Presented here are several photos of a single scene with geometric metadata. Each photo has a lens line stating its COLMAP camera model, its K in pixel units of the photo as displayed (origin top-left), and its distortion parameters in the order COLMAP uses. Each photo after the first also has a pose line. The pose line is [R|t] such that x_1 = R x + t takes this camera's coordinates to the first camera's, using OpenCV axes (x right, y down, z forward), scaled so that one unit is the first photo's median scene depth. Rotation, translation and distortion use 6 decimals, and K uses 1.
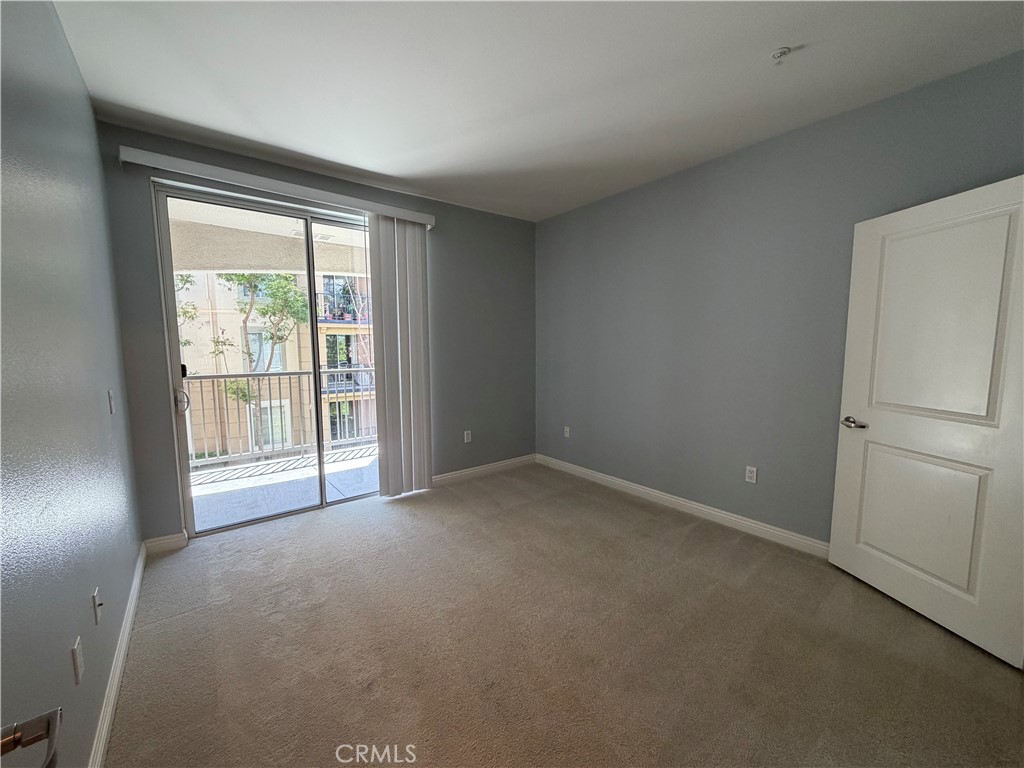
lens RADIAL K [[412.5, 0, 512.0], [0, 412.5, 384.0], [0, 0, 1]] dist [0.003202, 0.000534]
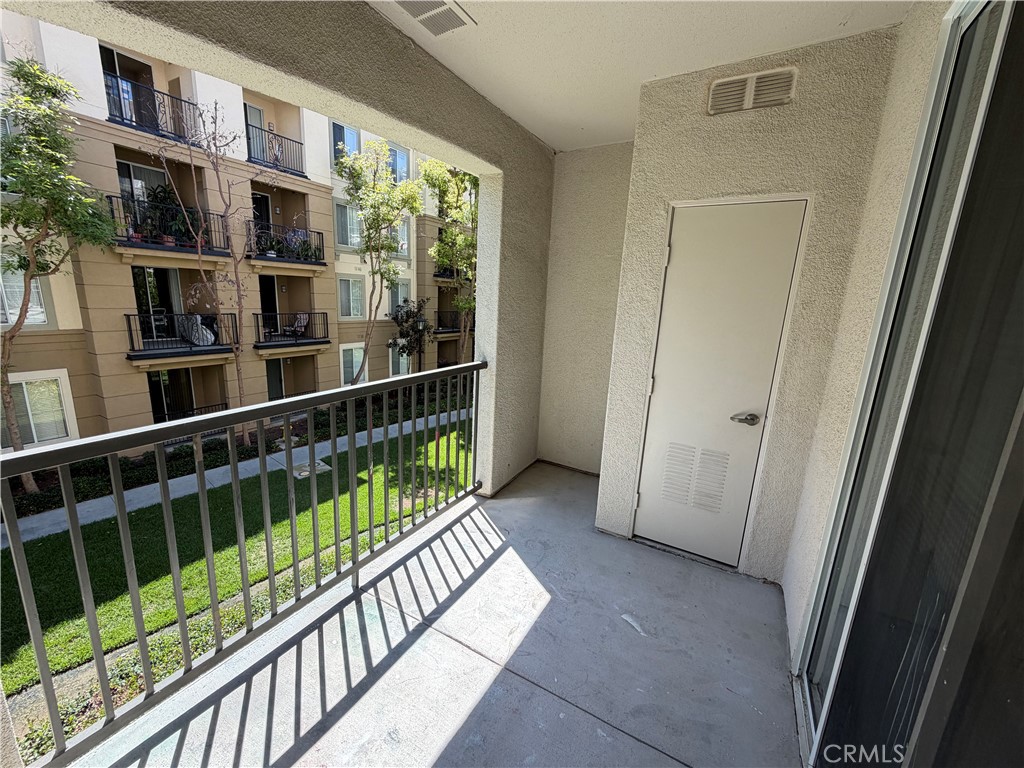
lens RADIAL K [[412.5, 0, 512.0], [0, 412.5, 384.0], [0, 0, 1]] dist [0.003202, 0.000534]
pose [[0.926573, -0.032252, 0.374729, -0.173164], [-0.014306, 0.992573, 0.120804, -0.028160], [-0.375842, -0.117294, 0.919231, 0.196109]]
